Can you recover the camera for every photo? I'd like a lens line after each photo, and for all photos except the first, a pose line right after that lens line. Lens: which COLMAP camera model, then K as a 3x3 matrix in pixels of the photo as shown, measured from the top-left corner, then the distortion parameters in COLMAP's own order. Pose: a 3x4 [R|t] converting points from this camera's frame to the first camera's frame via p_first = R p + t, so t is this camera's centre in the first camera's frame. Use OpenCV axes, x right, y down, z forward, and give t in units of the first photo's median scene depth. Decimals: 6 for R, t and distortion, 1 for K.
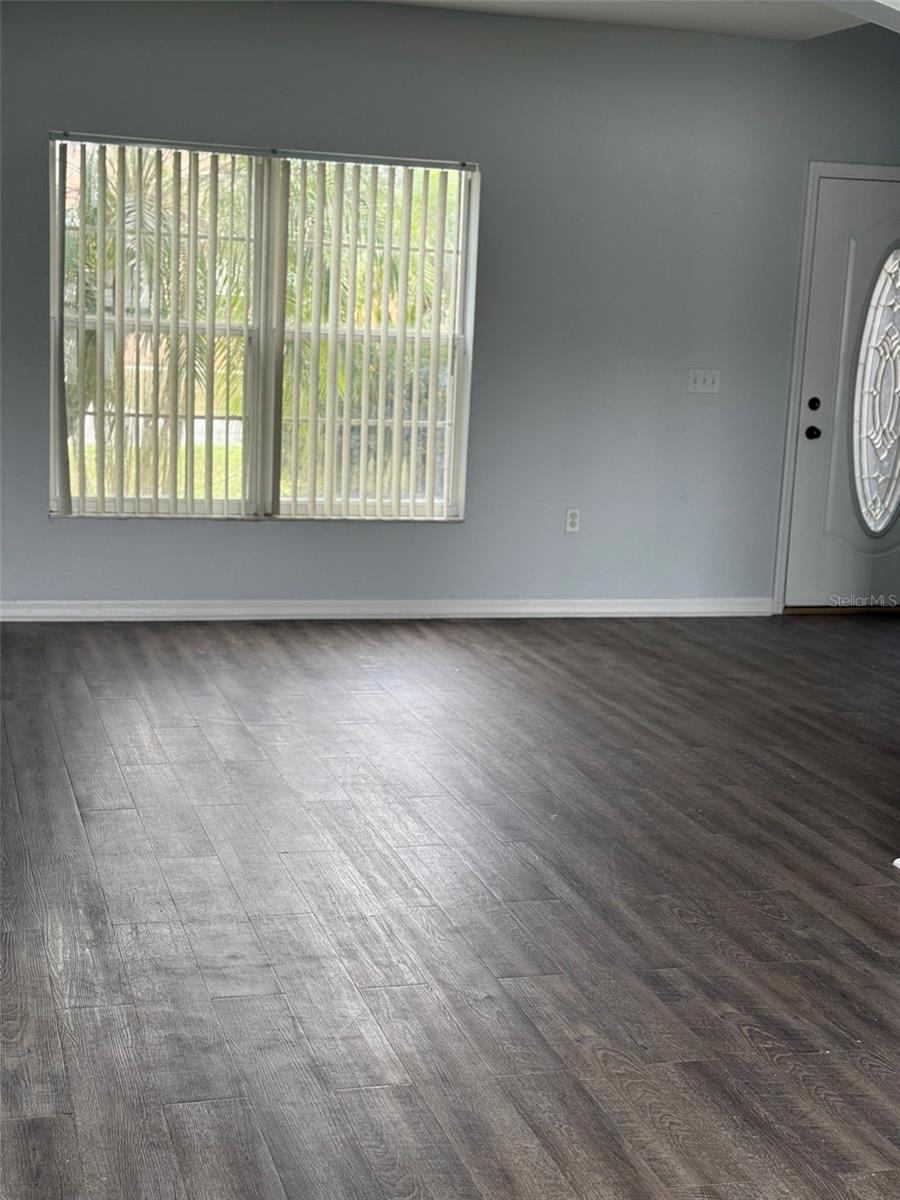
lens RADIAL K [[1752.2, 0, 446.3], [0, 1752.2, 598.4], [0, 0, 1]] dist [0.173904, 0.000000]
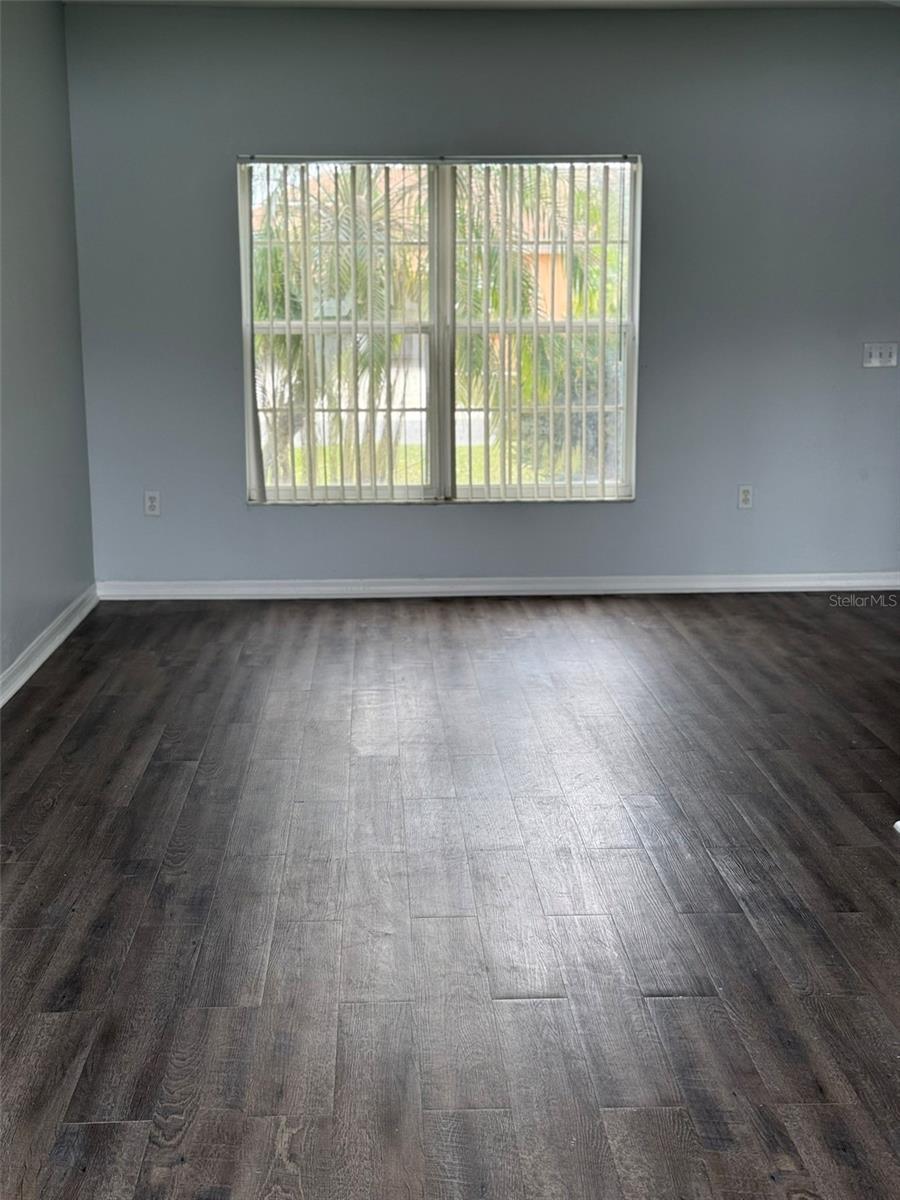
lens RADIAL K [[1656.9, 0, 455.5], [0, 1656.9, 637.7], [0, 0, 1]] dist [0.137720, 0.000000]
pose [[0.972742, -0.002054, -0.231880, 0.140819], [0.009919, 0.999414, 0.032759, 0.004591], [0.231677, -0.034167, 0.972193, 0.006316]]
